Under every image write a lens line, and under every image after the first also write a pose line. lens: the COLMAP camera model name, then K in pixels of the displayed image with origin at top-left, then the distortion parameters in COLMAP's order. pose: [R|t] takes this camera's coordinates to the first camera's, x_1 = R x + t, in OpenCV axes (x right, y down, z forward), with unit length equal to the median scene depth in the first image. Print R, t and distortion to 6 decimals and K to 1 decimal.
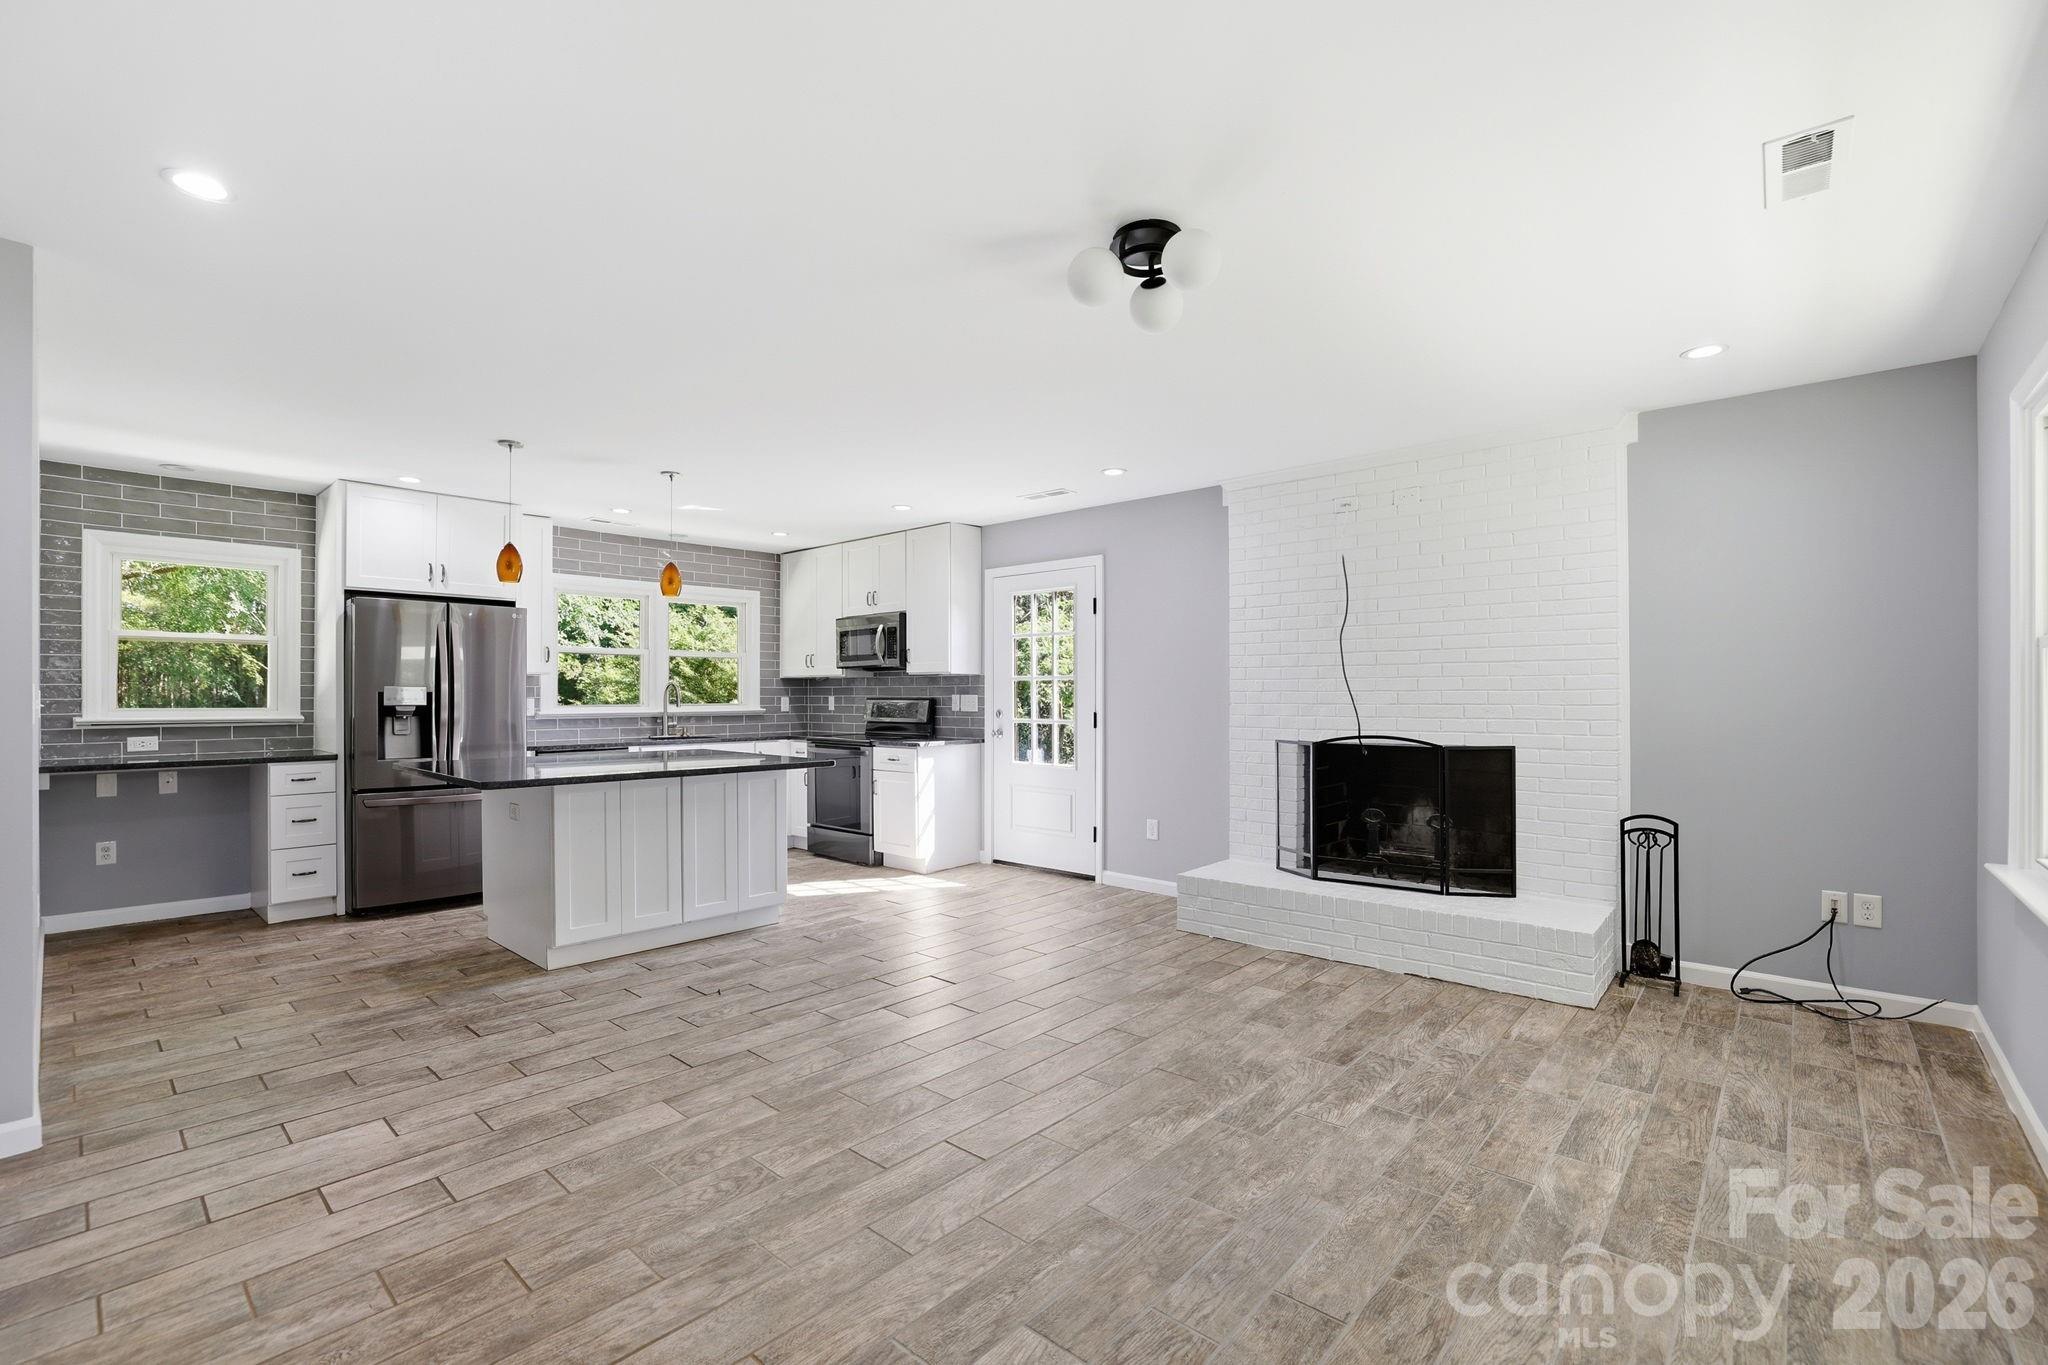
lens RADIAL K [[892.8, 0, 1004.2], [0, 892.8, 688.2], [0, 0, 1]] dist [-0.048901, 0.018281]
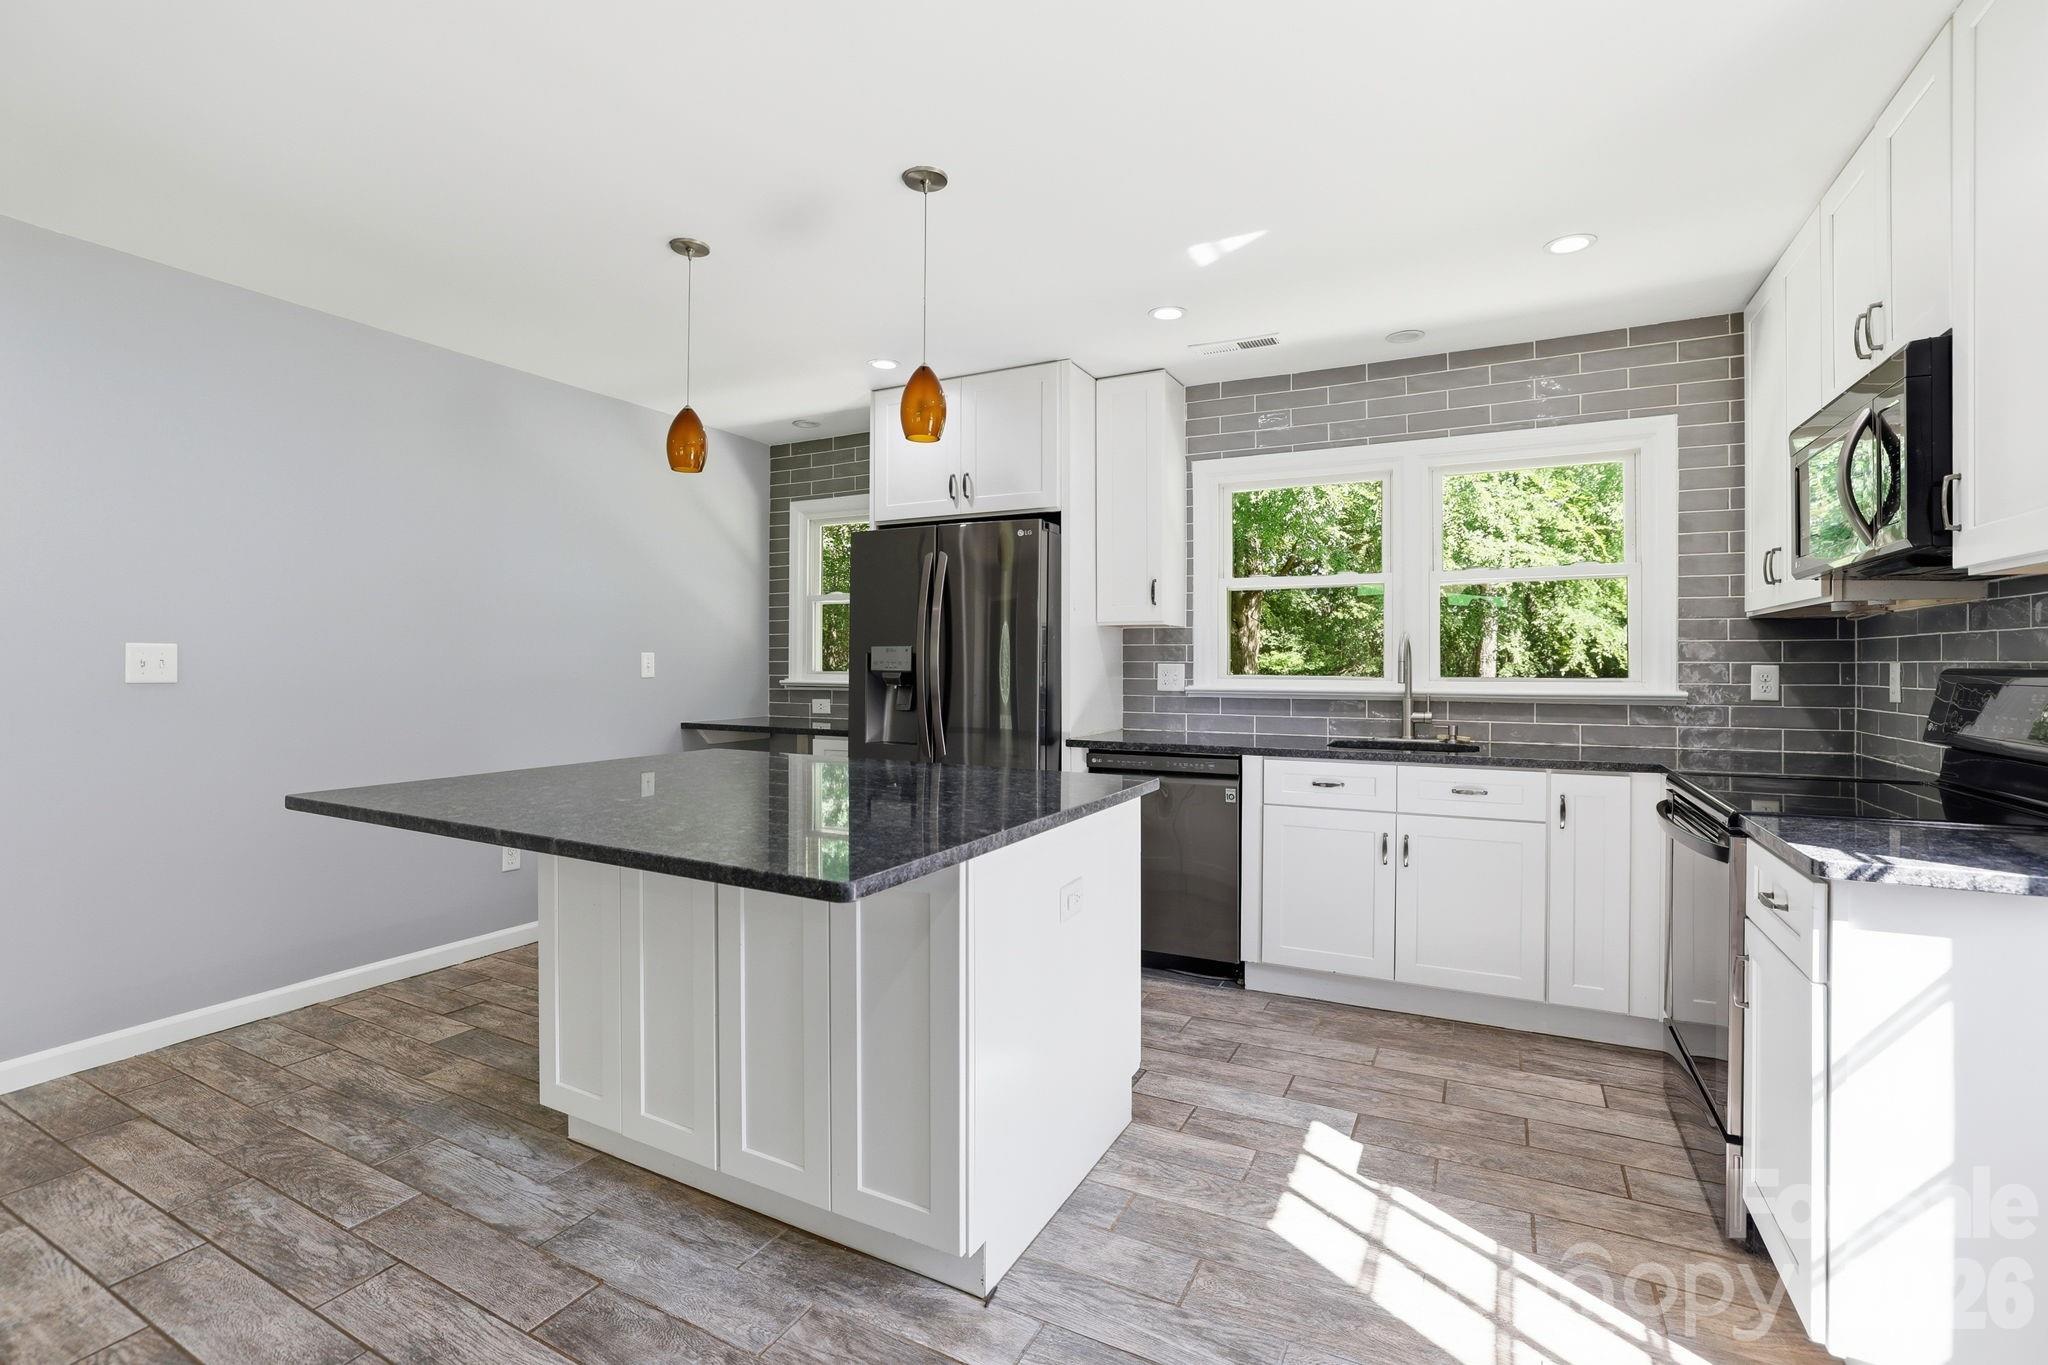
lens RADIAL K [[924.1, 0, 1012.1], [0, 924.1, 658.8], [0, 0, 1]] dist [-0.049308, 0.020131]
pose [[0.250000, -0.001590, -0.968245, 0.149036], [0.004251, 0.999991, -0.000545, 0.015174], [0.968237, -0.003980, 0.250004, 1.391044]]
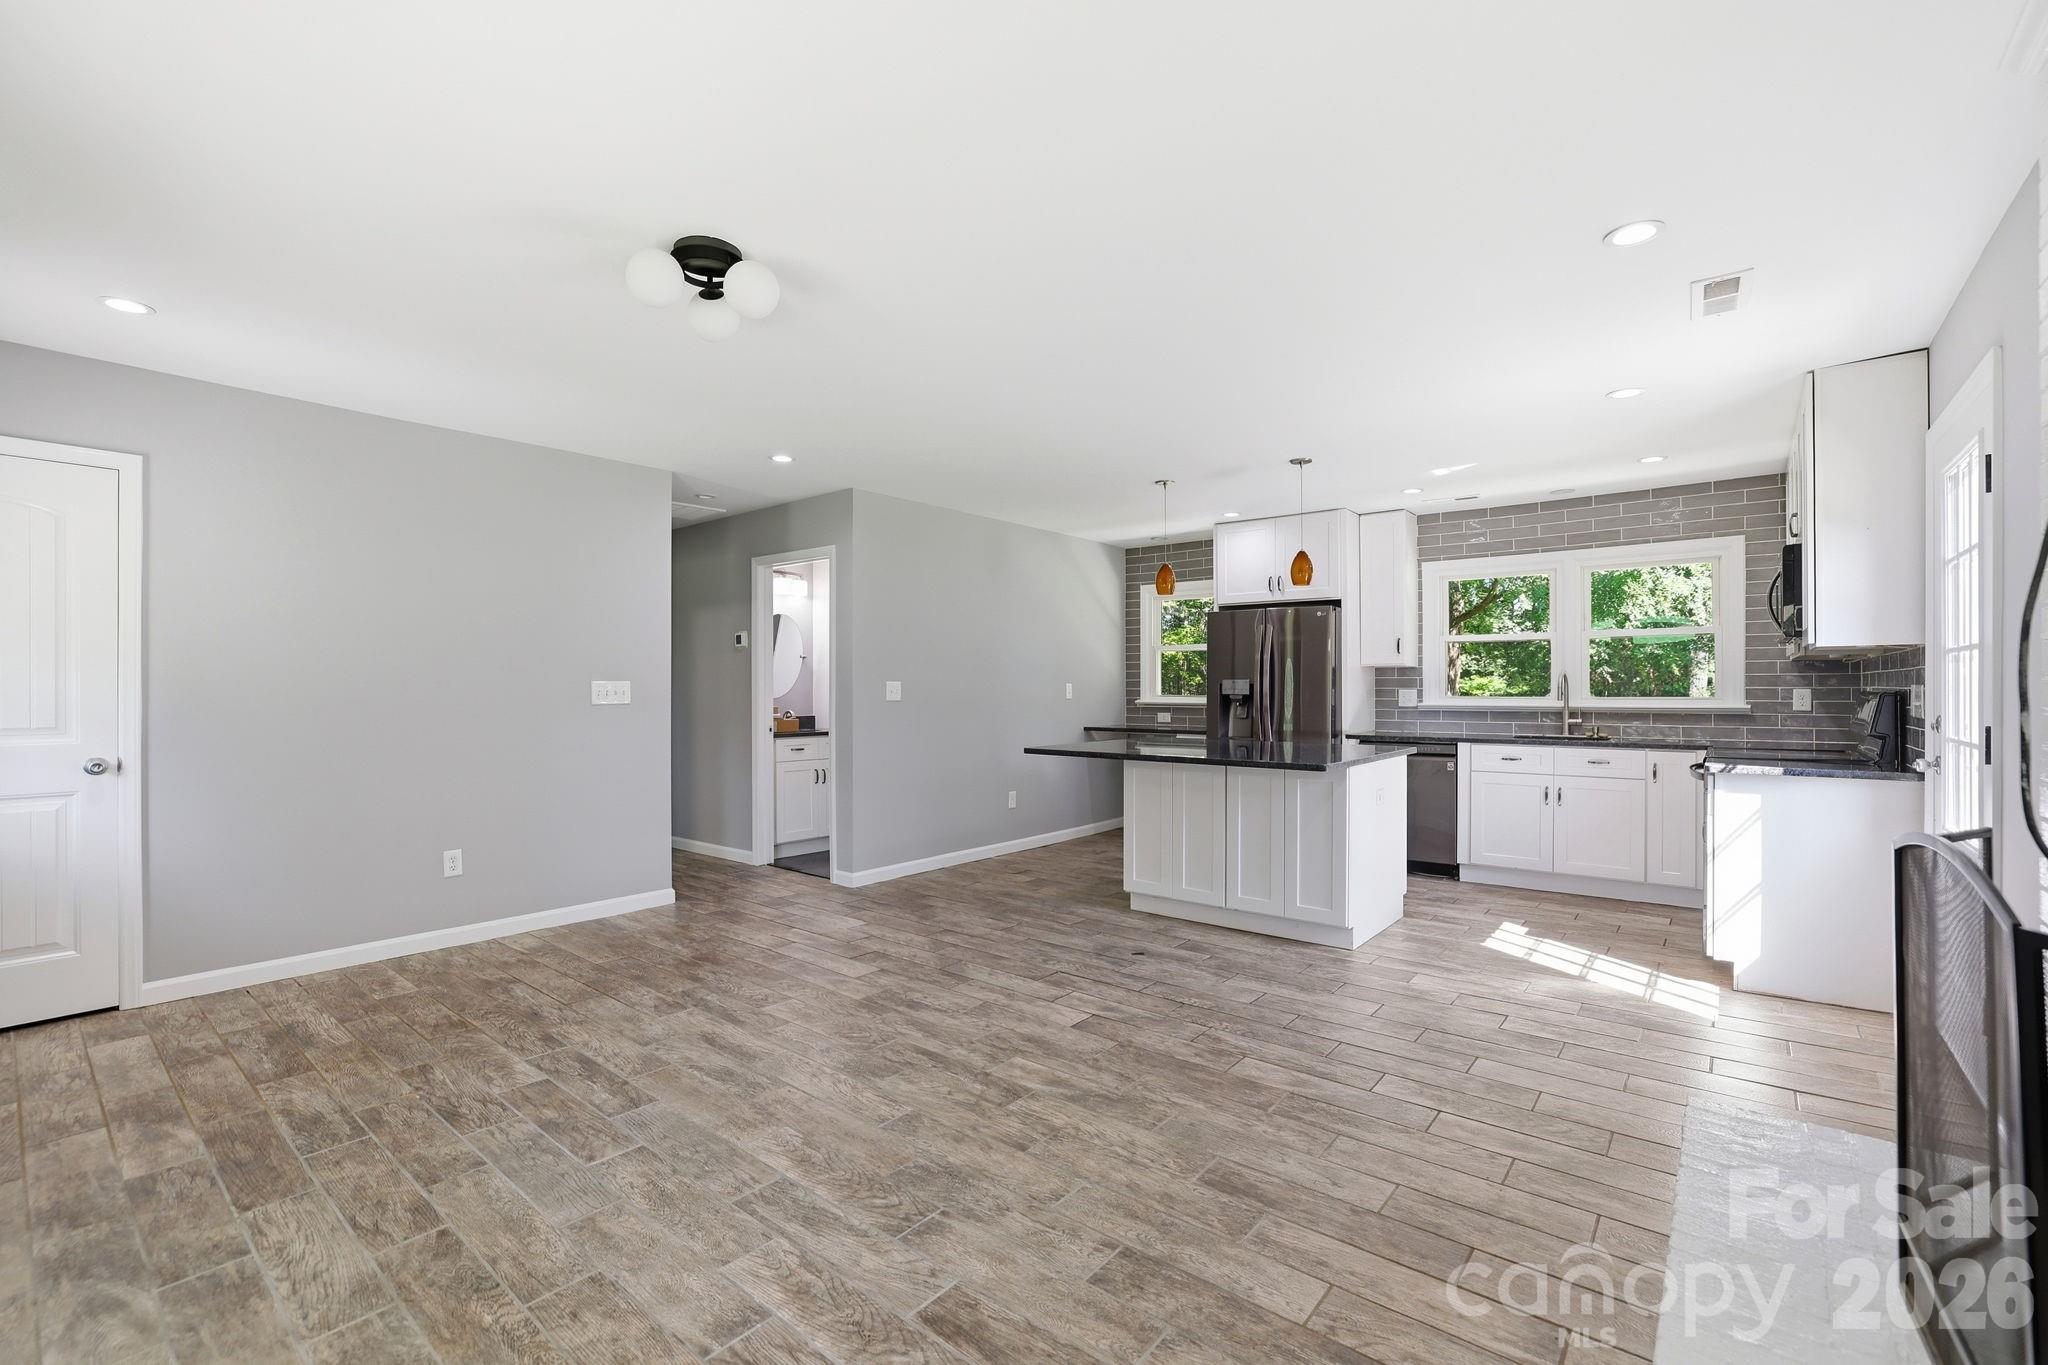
lens RADIAL K [[892.8, 0, 1004.2], [0, 892.8, 688.2], [0, 0, 1]] dist [-0.048901, 0.018281]
pose [[0.040140, 0.001937, -0.999192, 0.888872], [0.008736, 0.999959, 0.002290, 0.007204], [0.999156, -0.008821, 0.040122, 0.951144]]
